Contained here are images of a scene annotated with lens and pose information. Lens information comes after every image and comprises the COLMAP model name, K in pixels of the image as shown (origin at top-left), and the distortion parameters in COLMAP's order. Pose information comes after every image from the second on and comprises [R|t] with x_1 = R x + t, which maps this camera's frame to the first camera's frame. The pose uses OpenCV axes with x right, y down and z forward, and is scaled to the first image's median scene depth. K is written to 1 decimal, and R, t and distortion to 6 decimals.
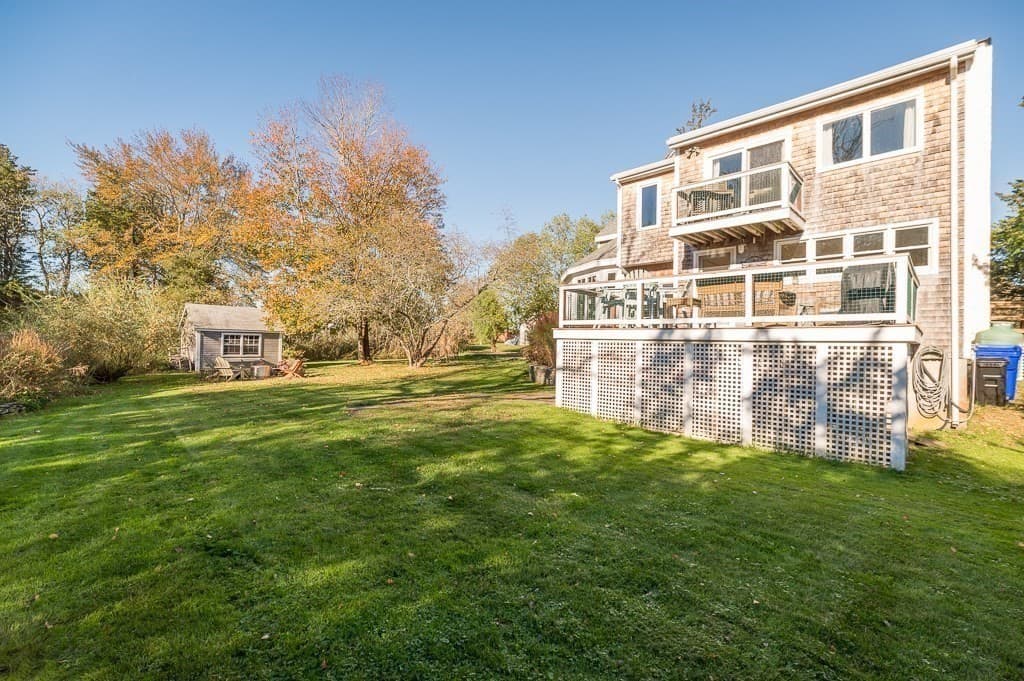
lens RADIAL K [[439.3, 0, 512.0], [0, 439.3, 340.5], [0, 0, 1]] dist [0.000899, -0.000194]
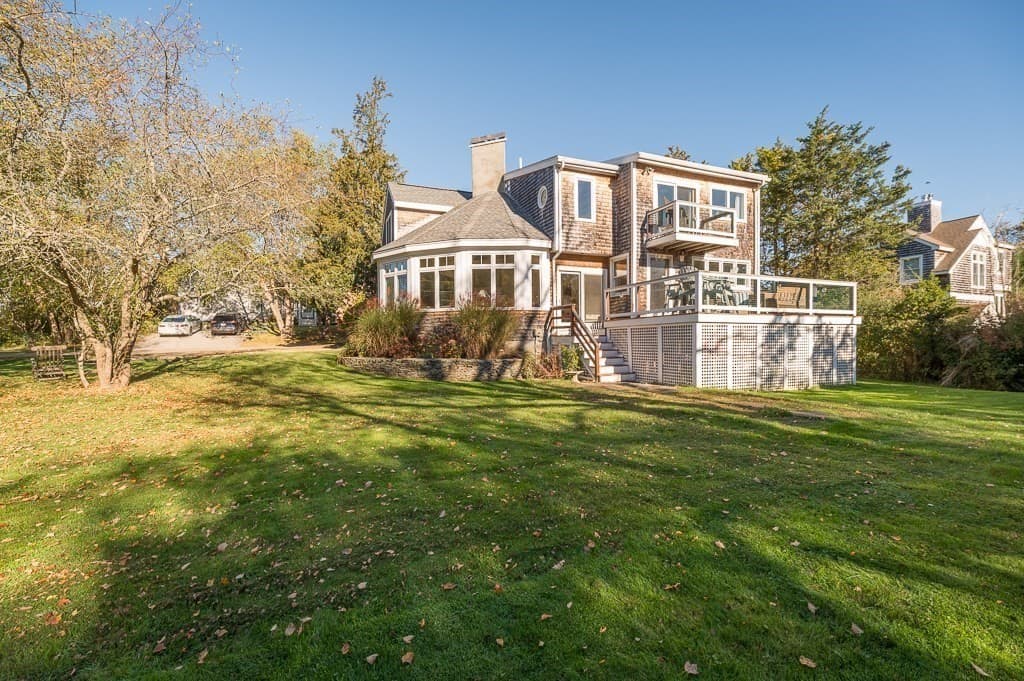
lens RADIAL K [[439.3, 0, 512.0], [0, 439.3, 340.5], [0, 0, 1]] dist [0.000899, -0.000194]
pose [[0.409352, -0.029857, 0.911888, -1.103870], [0.005494, 0.999527, 0.030260, 0.005988], [-0.912360, -0.007377, 0.409322, 1.058110]]
